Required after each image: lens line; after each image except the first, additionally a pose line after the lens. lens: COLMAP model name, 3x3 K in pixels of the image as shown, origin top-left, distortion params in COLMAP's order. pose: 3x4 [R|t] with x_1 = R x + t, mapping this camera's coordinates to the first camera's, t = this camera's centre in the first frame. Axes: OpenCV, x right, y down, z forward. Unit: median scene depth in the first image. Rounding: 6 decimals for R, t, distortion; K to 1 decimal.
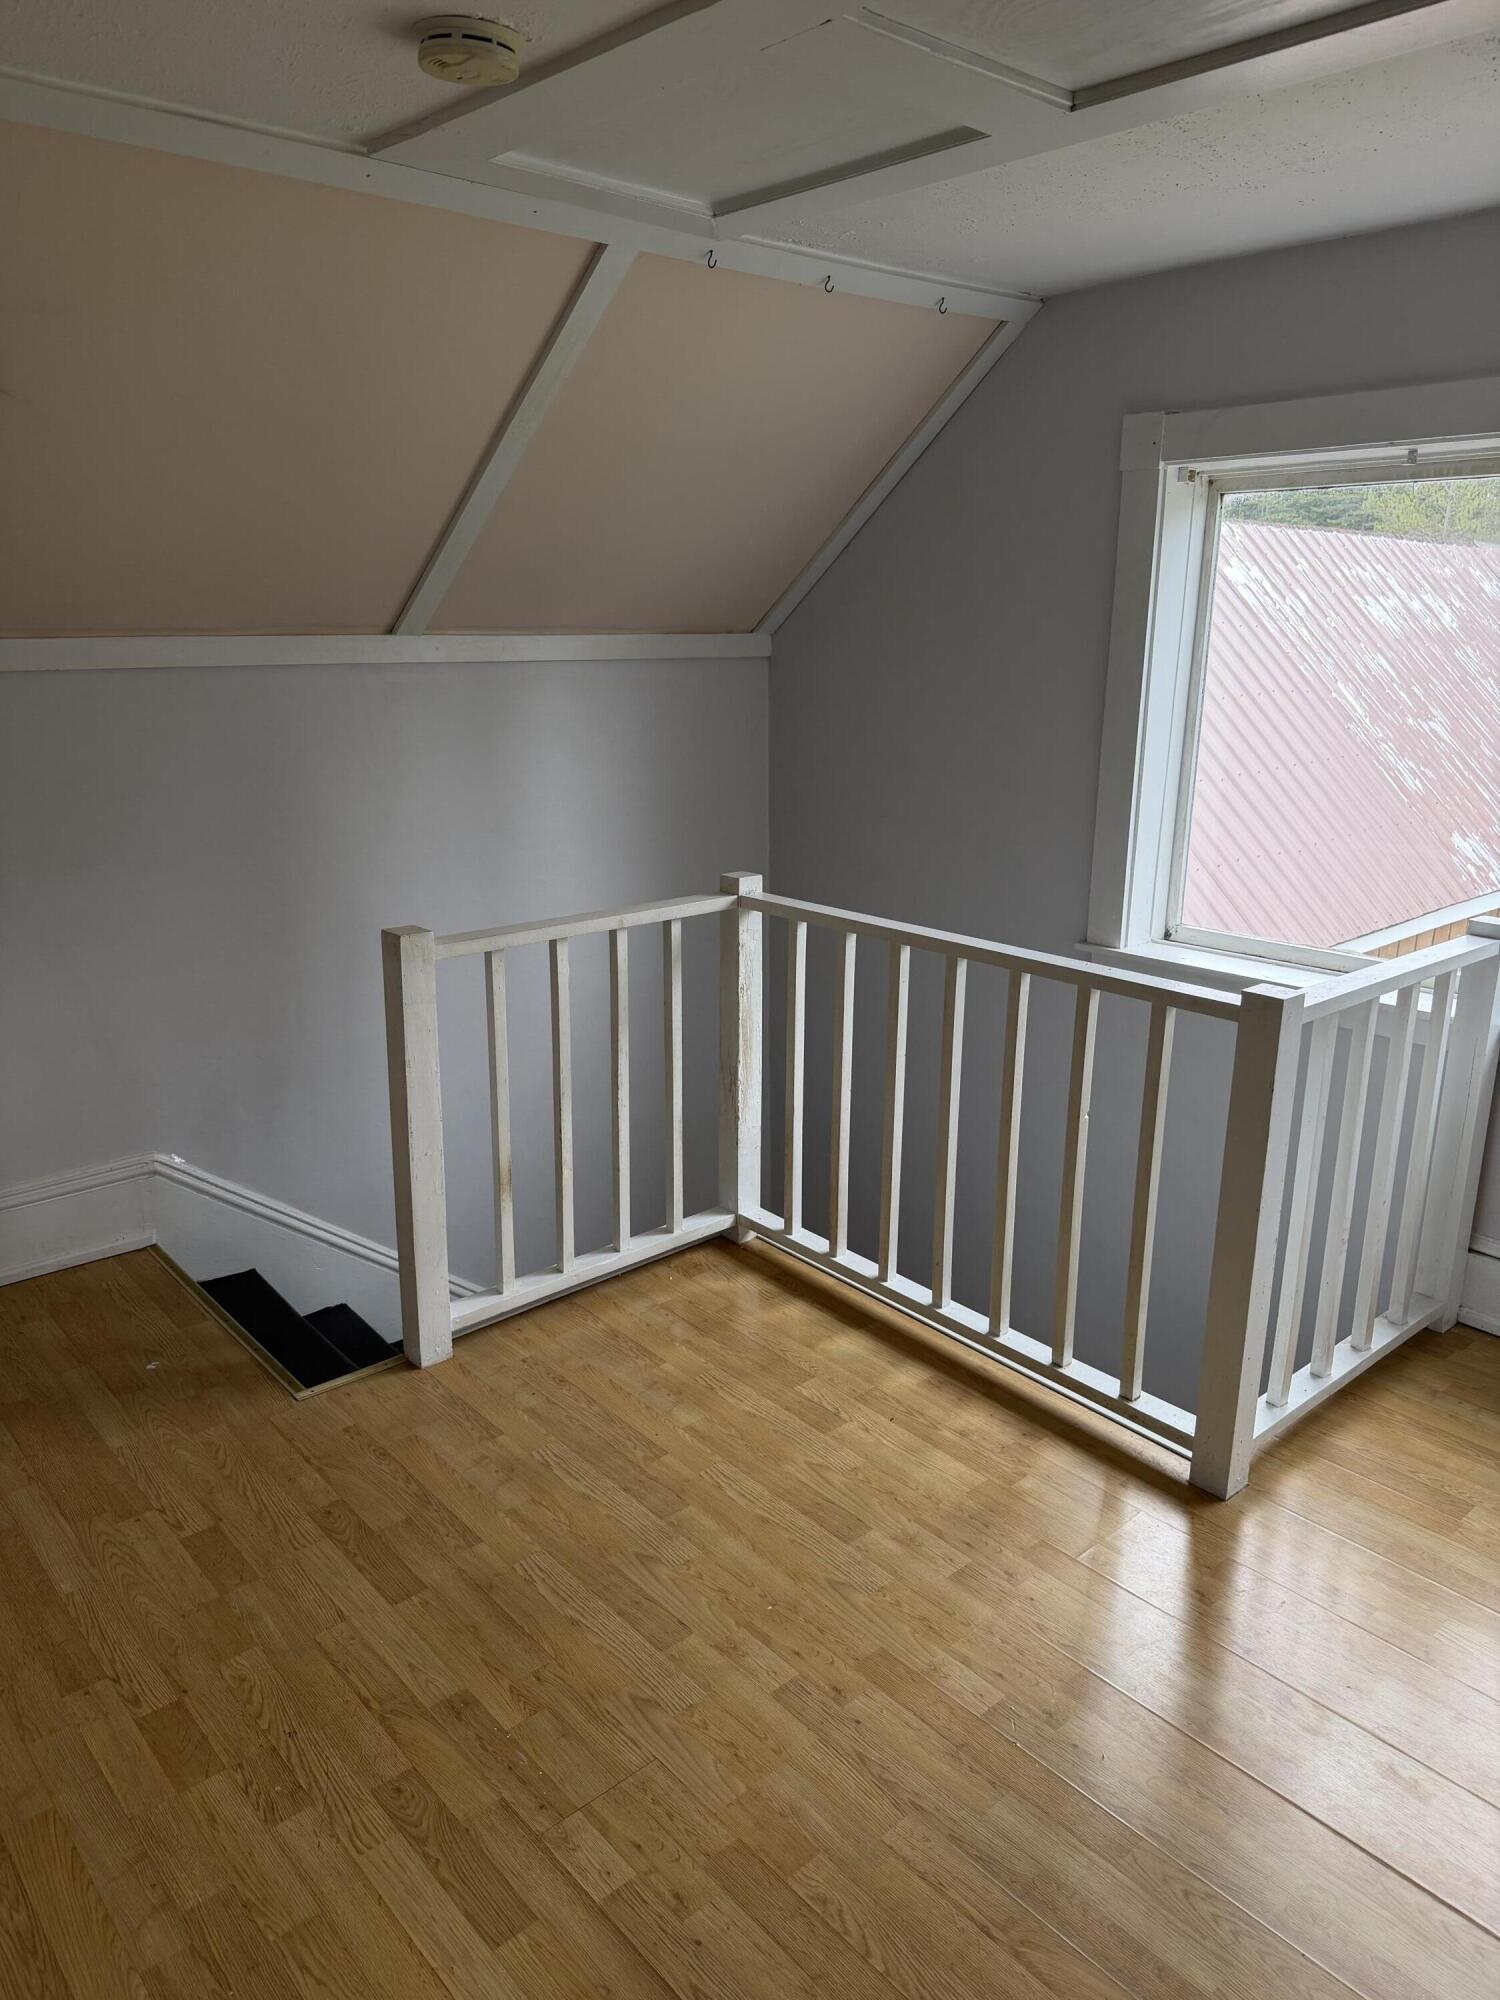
lens RADIAL K [[1430.8, 0, 747.9], [0, 1430.8, 976.3], [0, 0, 1]] dist [0.027807, -0.030642]
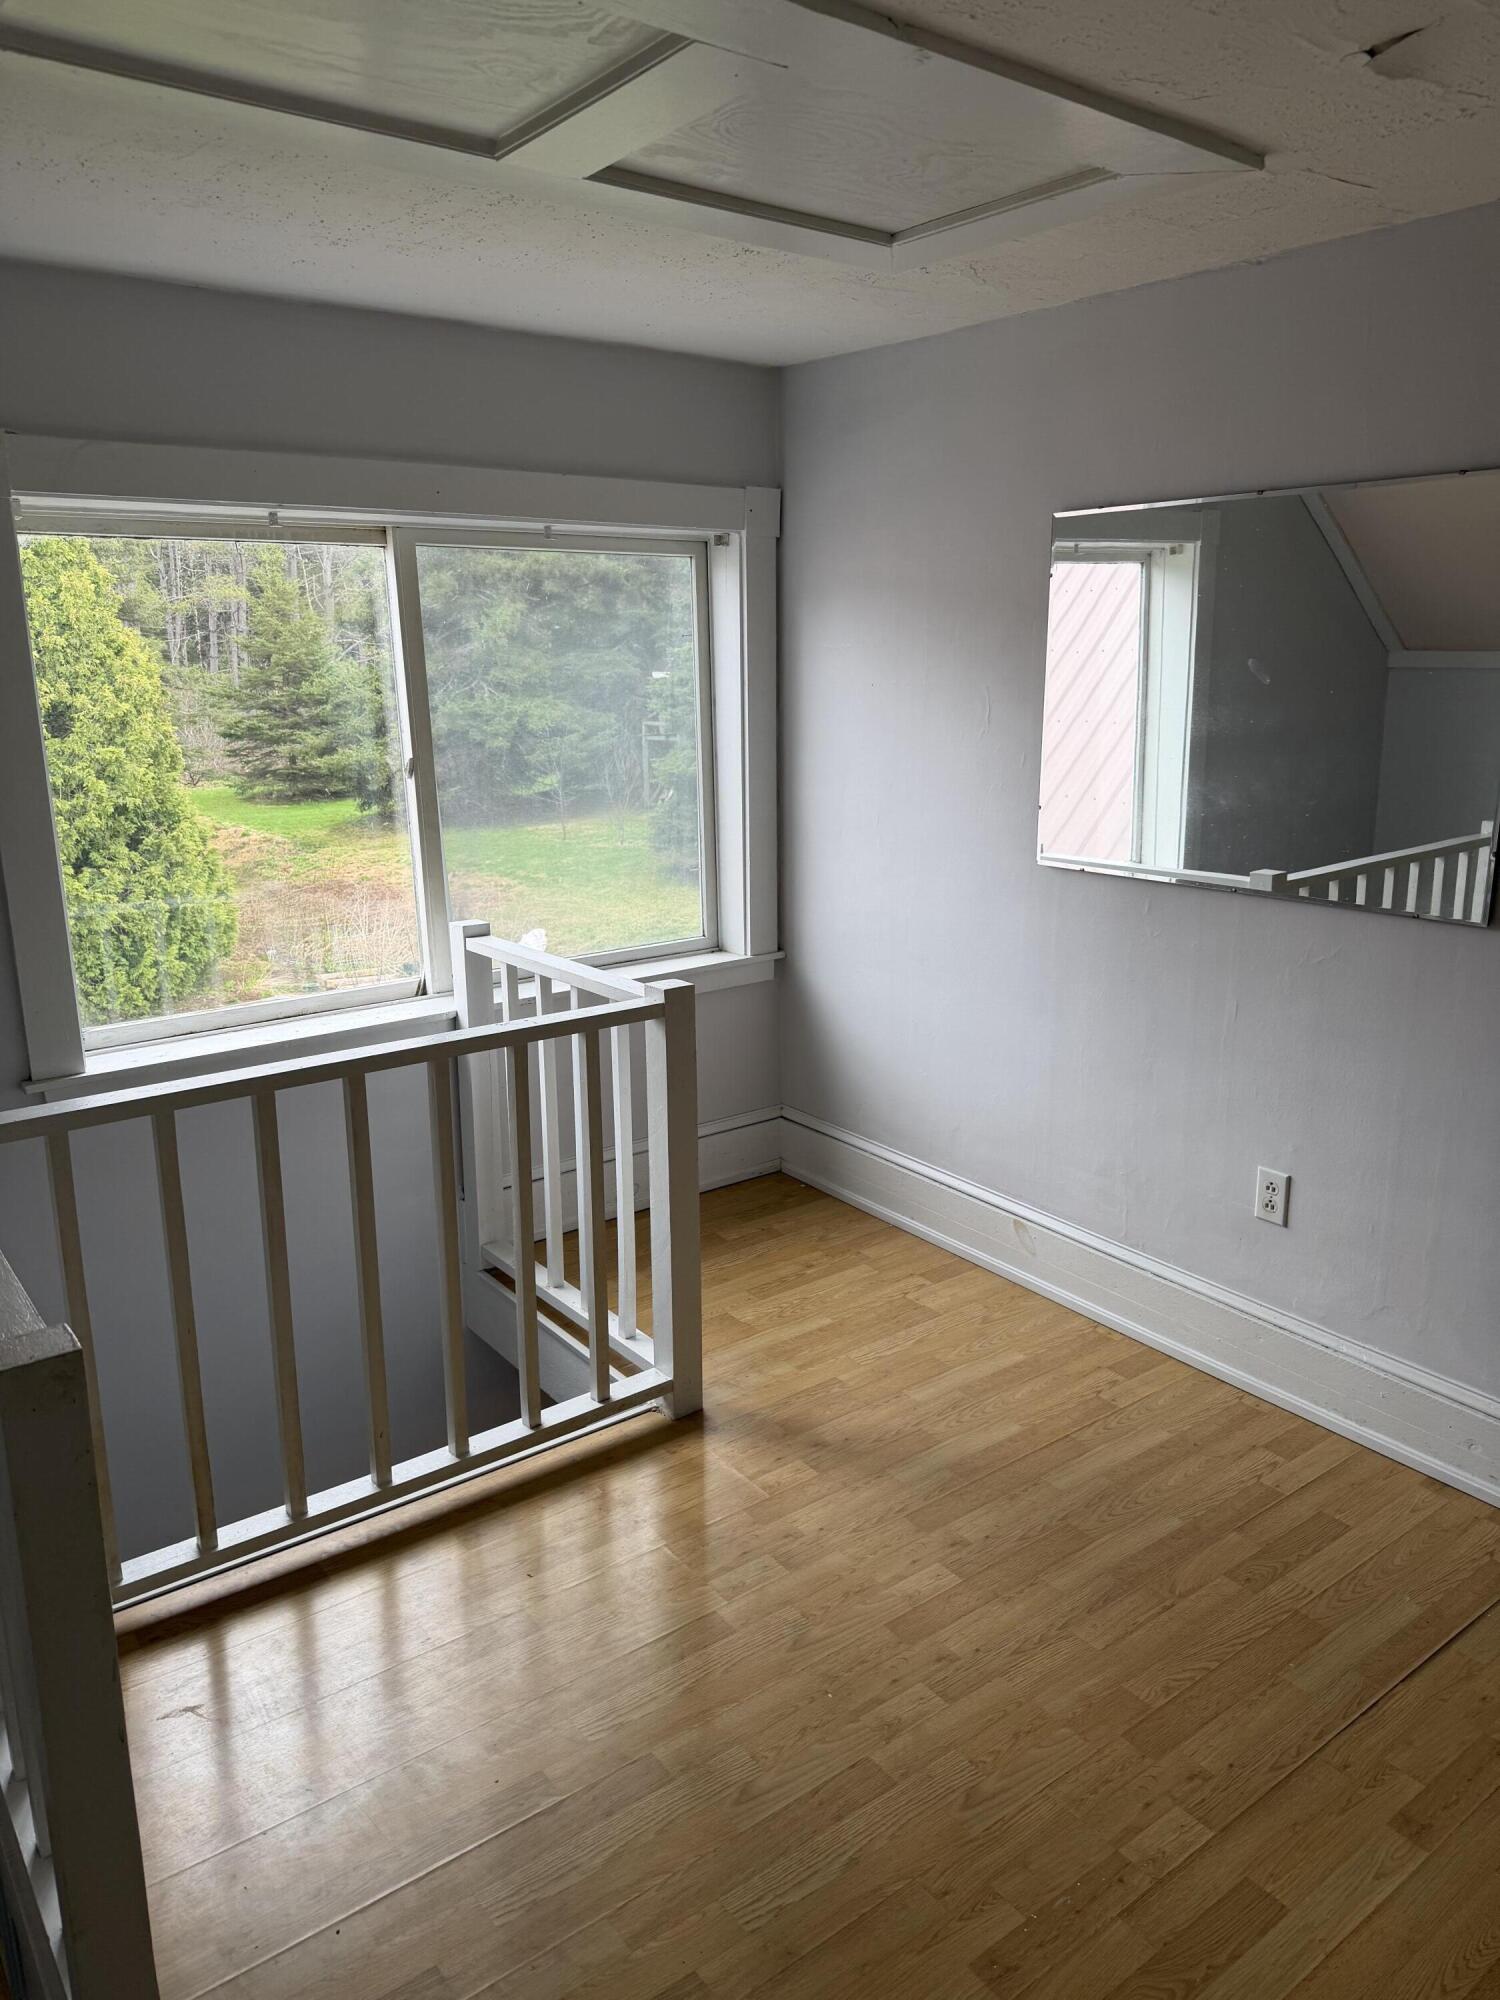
lens RADIAL K [[1401.7, 0, 743.1], [0, 1401.7, 1009.0], [0, 0, 1]] dist [0.005613, -0.006090]
pose [[0.075239, -0.256106, 0.963716, -0.812948], [0.251719, 0.940034, 0.230160, -0.241537], [-0.964871, 0.225269, 0.135194, 0.846619]]
